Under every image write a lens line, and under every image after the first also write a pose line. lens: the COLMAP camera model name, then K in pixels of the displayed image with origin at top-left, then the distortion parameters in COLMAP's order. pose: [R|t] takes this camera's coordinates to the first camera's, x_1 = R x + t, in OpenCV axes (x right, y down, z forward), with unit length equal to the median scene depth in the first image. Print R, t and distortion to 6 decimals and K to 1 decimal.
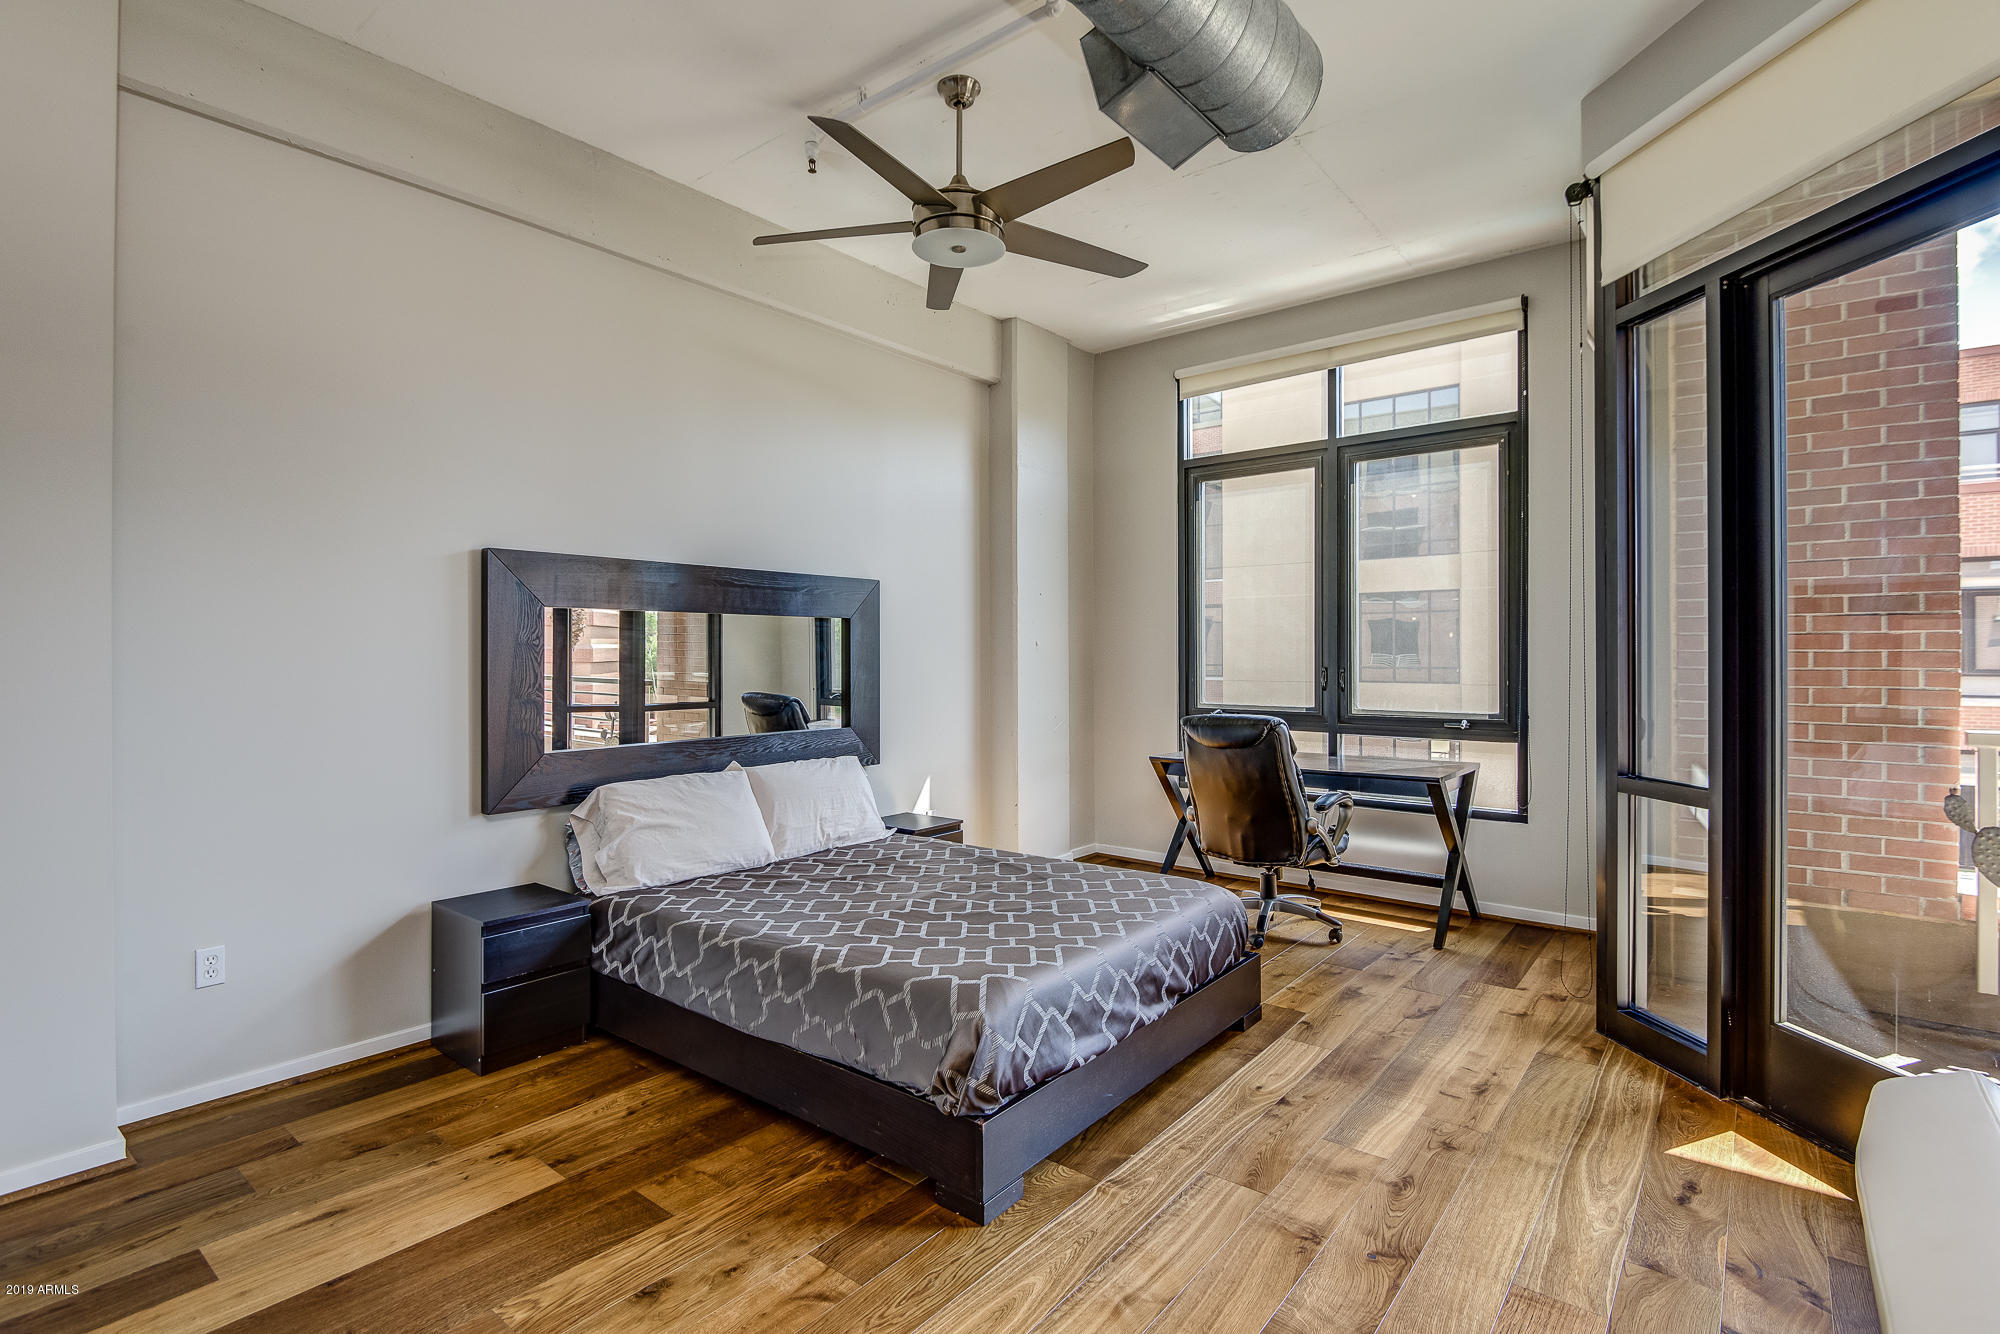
lens RADIAL K [[950.9, 0, 998.7], [0, 950.9, 650.6], [0, 0, 1]] dist [0.031469, -0.035007]
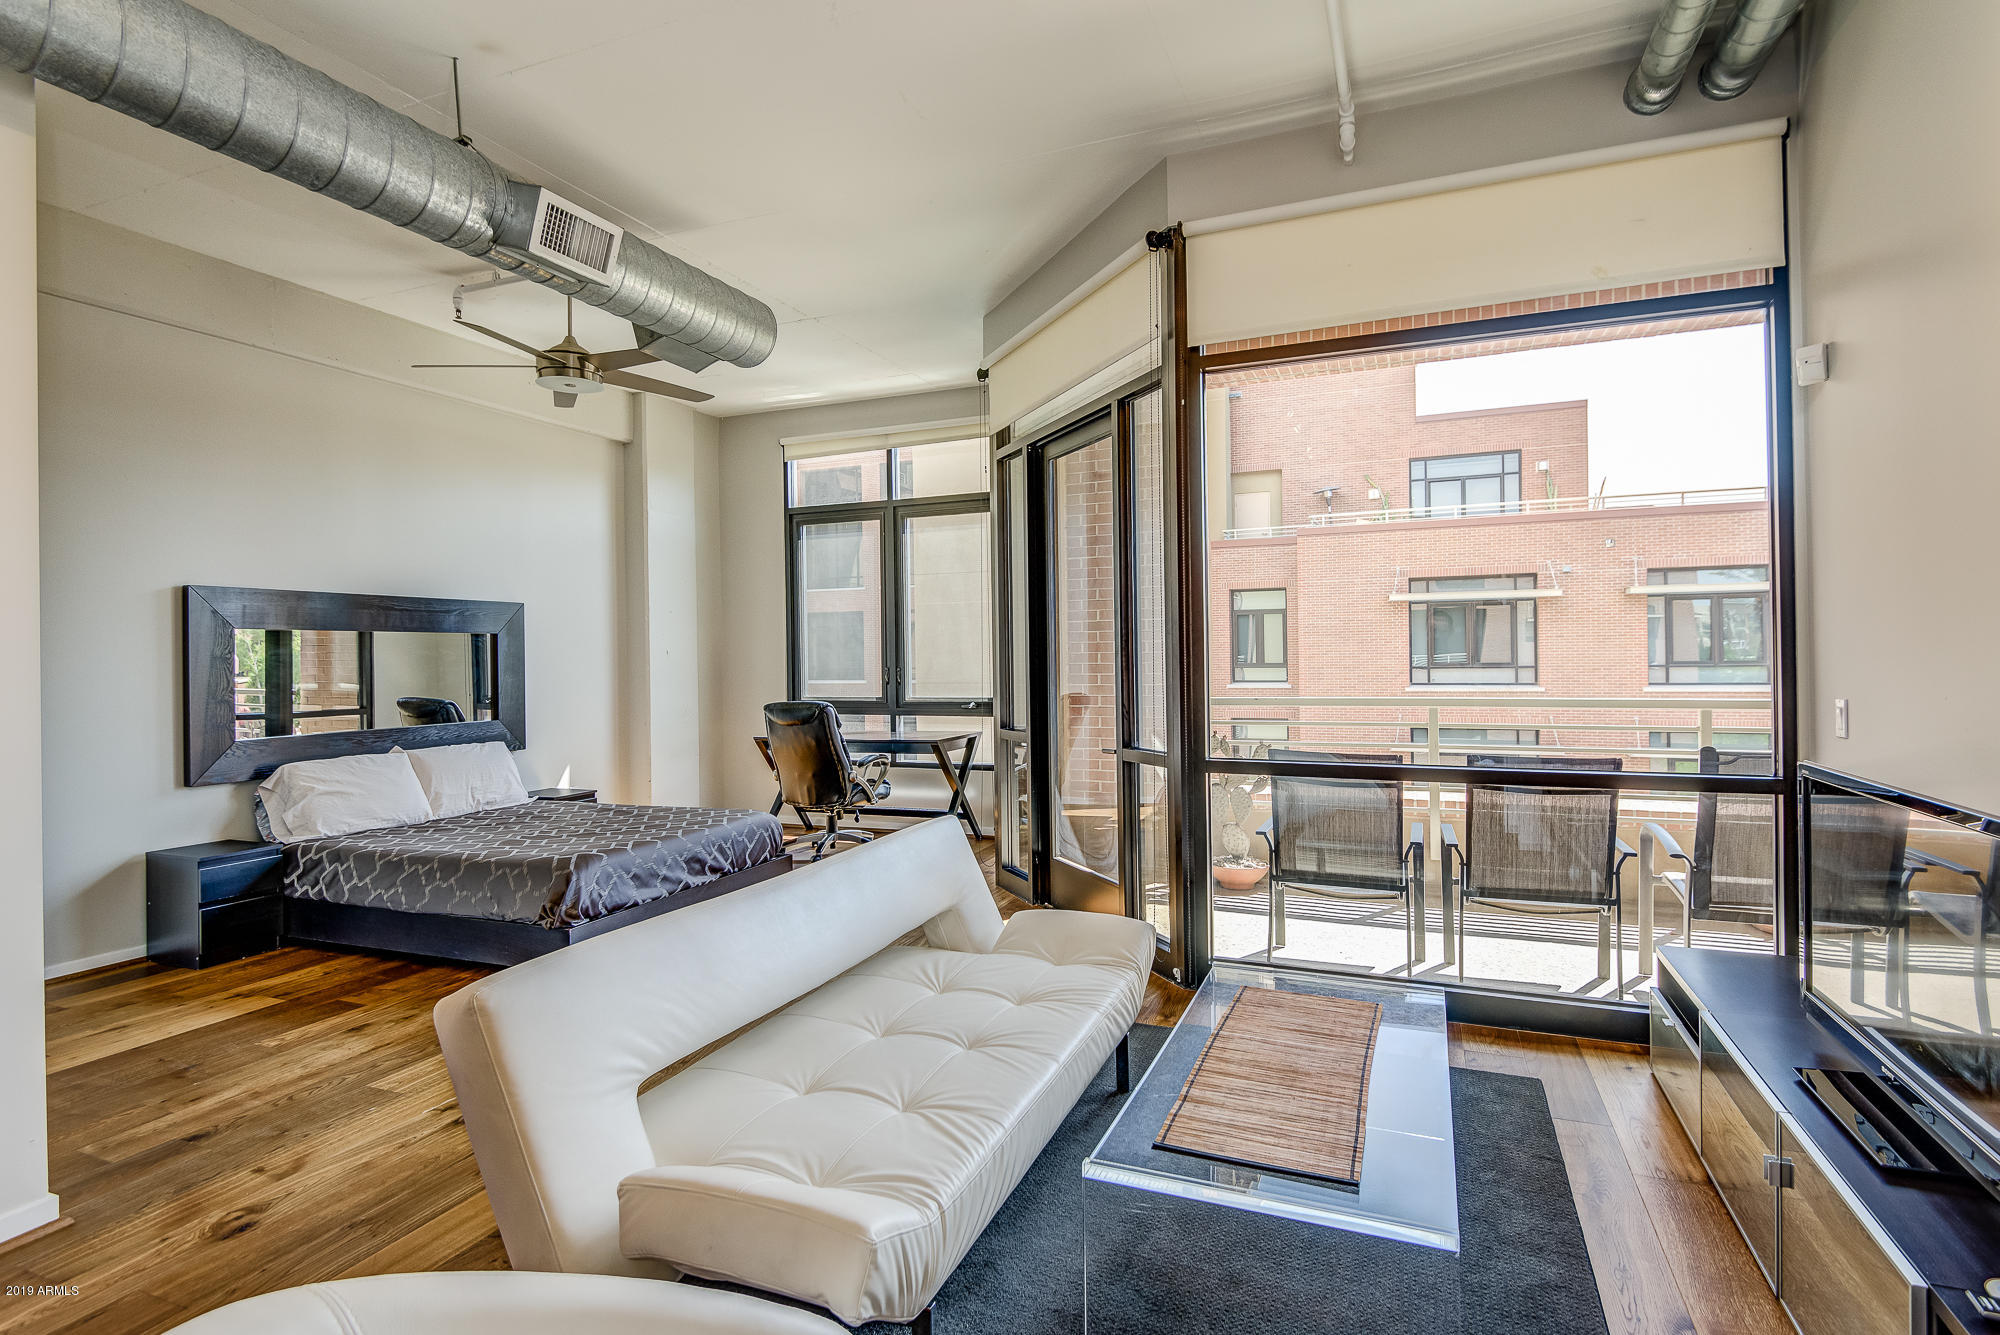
lens RADIAL K [[994.1, 0, 998.1], [0, 994.1, 649.5], [0, 0, 1]] dist [0.039118, -0.034368]
pose [[0.958923, -0.009694, 0.283500, 0.140225], [0.011220, 0.999930, -0.003758, -0.001397], [-0.283444, 0.006784, 0.958965, -0.627252]]
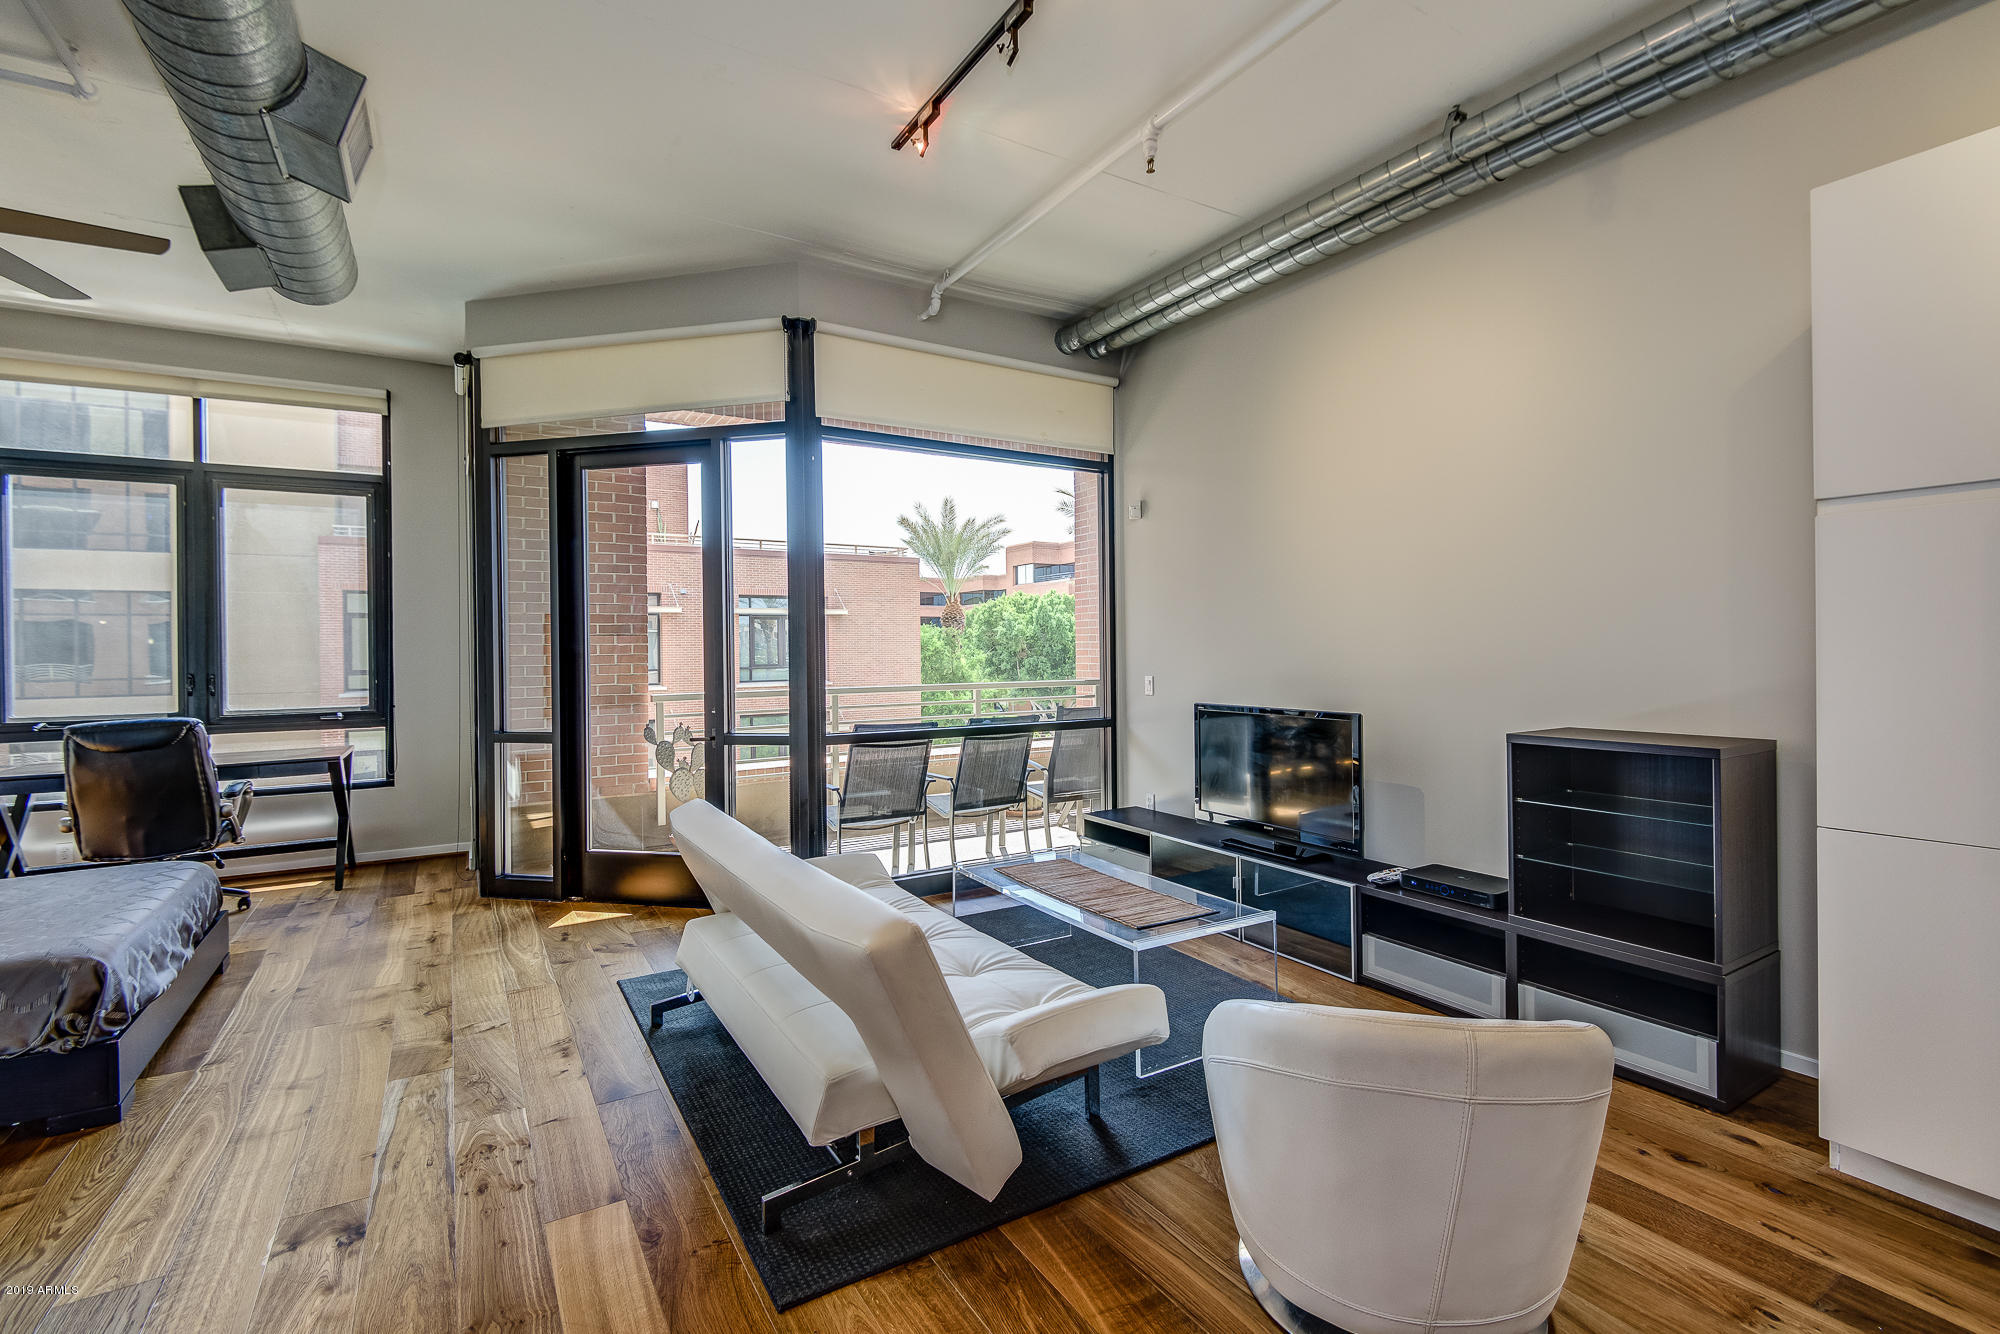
lens RADIAL K [[890.5, 0, 1011.7], [0, 890.5, 654.9], [0, 0, 1]] dist [0.001714, -0.004282]
pose [[0.329427, -0.007226, 0.944153, -0.455721], [0.009032, 0.999949, 0.004501, -0.000144], [-0.944138, 0.007045, 0.329476, -0.303586]]
